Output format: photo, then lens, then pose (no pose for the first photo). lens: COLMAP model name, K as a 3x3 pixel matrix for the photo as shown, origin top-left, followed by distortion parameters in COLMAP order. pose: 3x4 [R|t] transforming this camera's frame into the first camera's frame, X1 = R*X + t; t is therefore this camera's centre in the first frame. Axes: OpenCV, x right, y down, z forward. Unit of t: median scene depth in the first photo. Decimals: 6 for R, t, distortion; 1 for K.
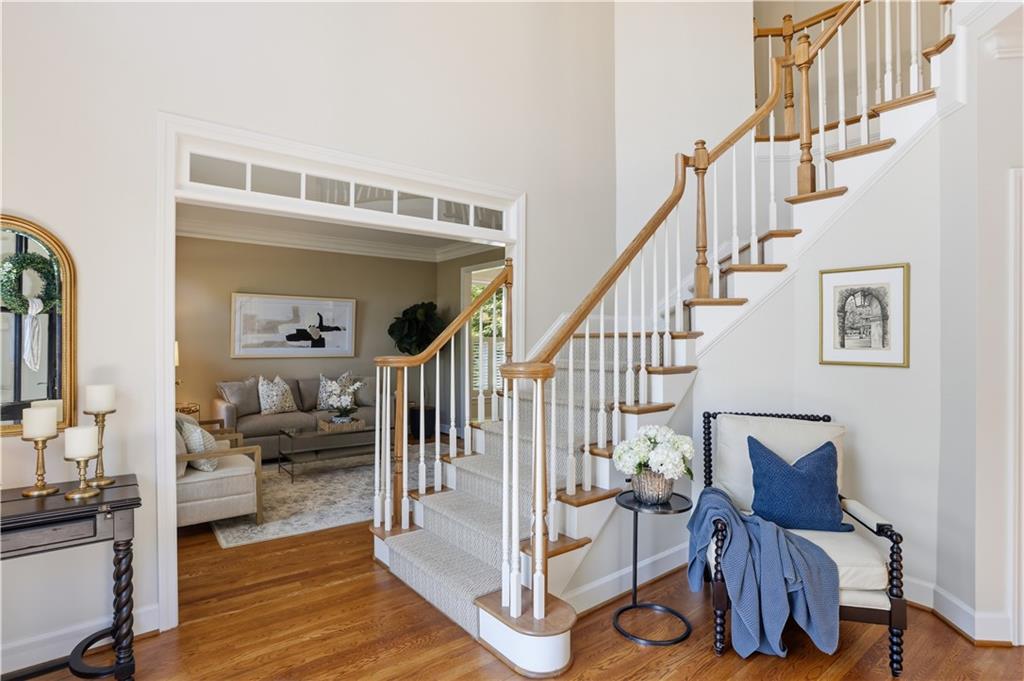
lens RADIAL K [[520.8, 0, 512.0], [0, 520.8, 340.5], [0, 0, 1]] dist [-0.076795, 0.029651]
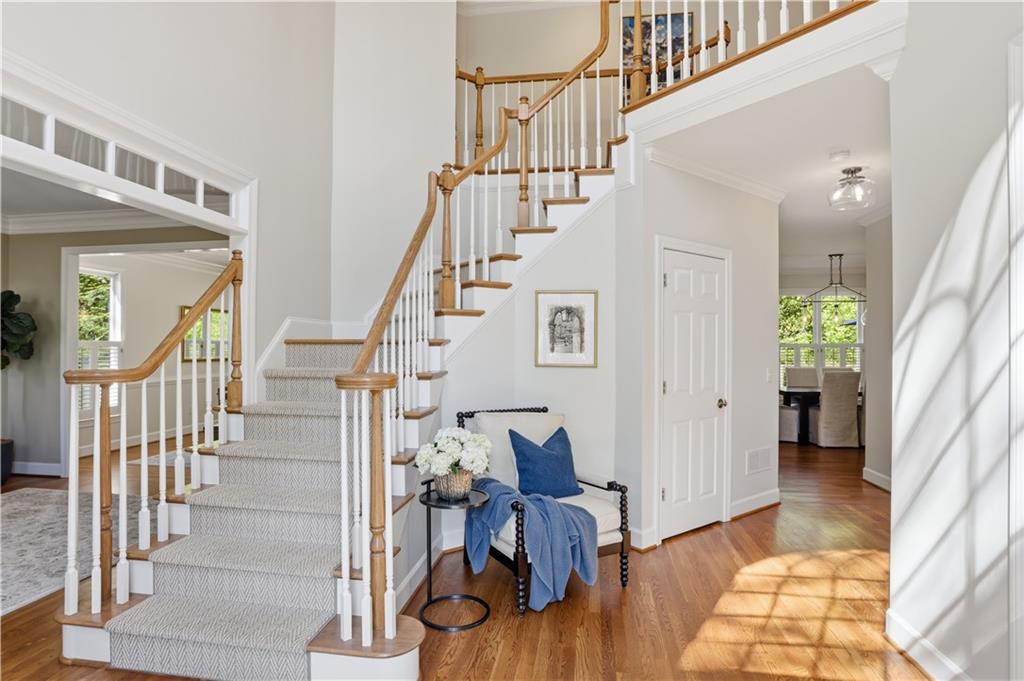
lens RADIAL K [[534.4, 0, 512.0], [0, 534.4, 340.5], [0, 0, 1]] dist [-0.087794, 0.034019]
pose [[0.729826, 0.006478, 0.683603, -0.299795], [-0.001326, 0.999967, -0.008061, -0.005299], [-0.683632, 0.004977, 0.729810, 0.083337]]
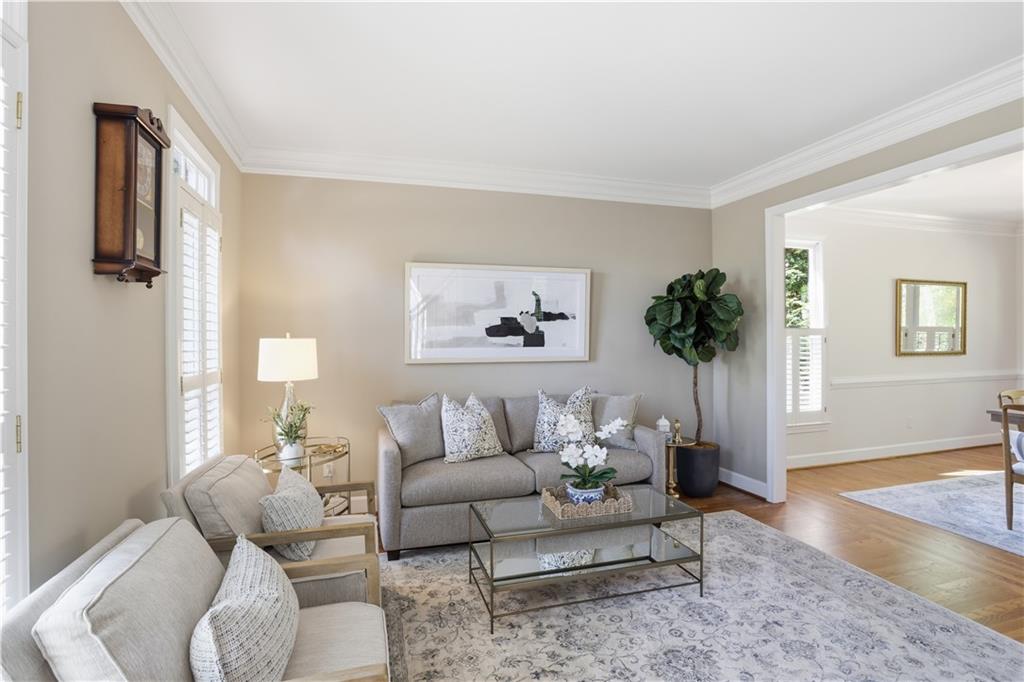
lens RADIAL K [[520.8, 0, 512.0], [0, 520.8, 341.0], [0, 0, 1]] dist [-0.076795, 0.029651]
pose [[0.928427, -0.004033, -0.371492, -0.363611], [0.007825, 0.999932, 0.008701, 0.002128], [0.371432, -0.010985, 0.928395, 0.883006]]
